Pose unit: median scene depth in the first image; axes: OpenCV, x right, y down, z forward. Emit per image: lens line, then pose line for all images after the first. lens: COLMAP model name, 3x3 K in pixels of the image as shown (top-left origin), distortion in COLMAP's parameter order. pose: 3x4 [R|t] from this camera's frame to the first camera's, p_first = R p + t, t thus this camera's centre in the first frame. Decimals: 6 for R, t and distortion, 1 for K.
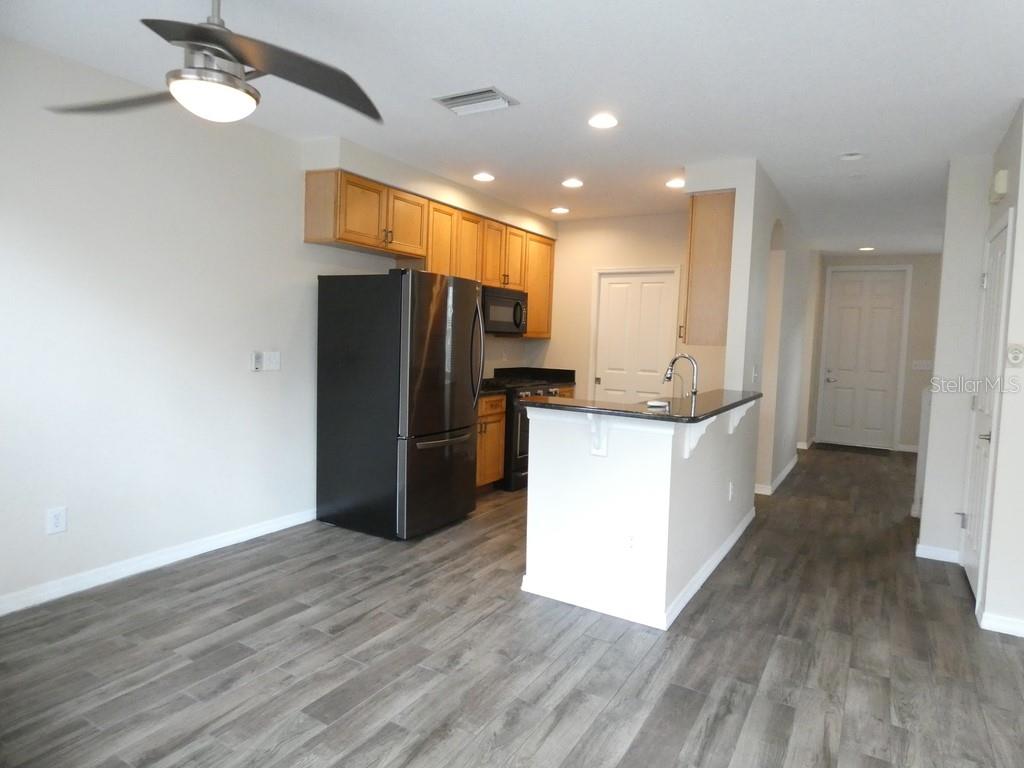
lens RADIAL K [[600.8, 0, 512.0], [0, 600.8, 384.0], [0, 0, 1]] dist [-0.002125, 0.002320]
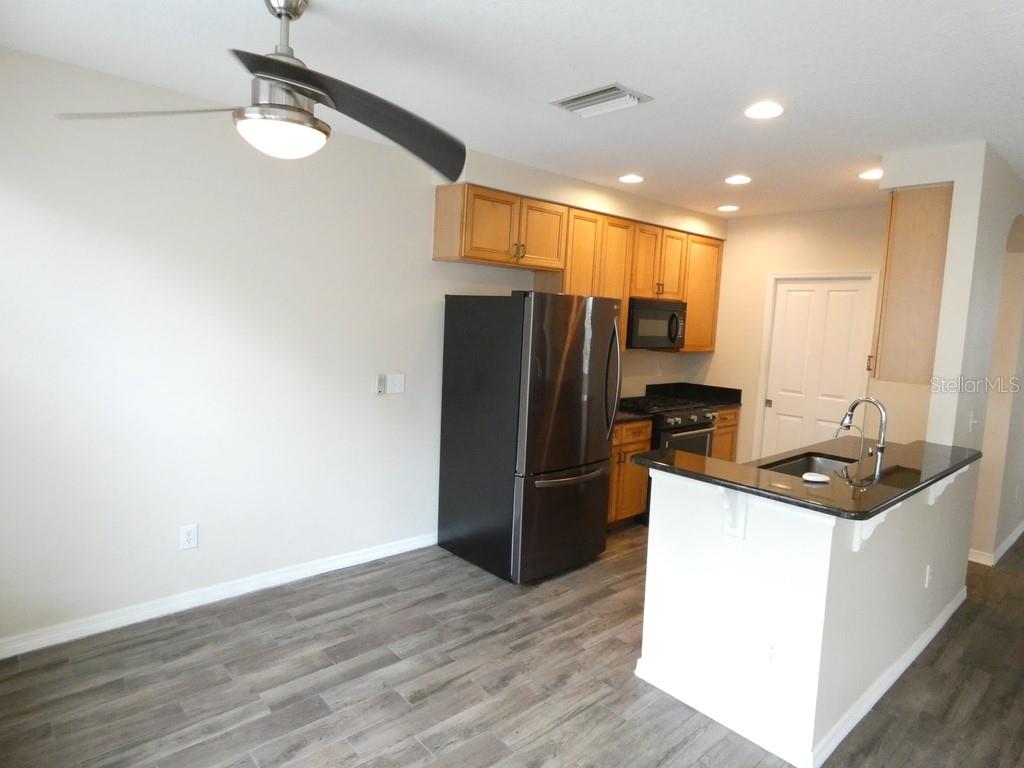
lens RADIAL K [[601.4, 0, 511.7], [0, 601.4, 381.4], [0, 0, 1]] dist [-0.021348, 0.002728]
pose [[0.956730, 0.040483, -0.288148, 0.065615], [-0.036352, 0.999145, 0.019676, -0.071423], [0.288699, -0.008350, 0.957384, 0.123543]]
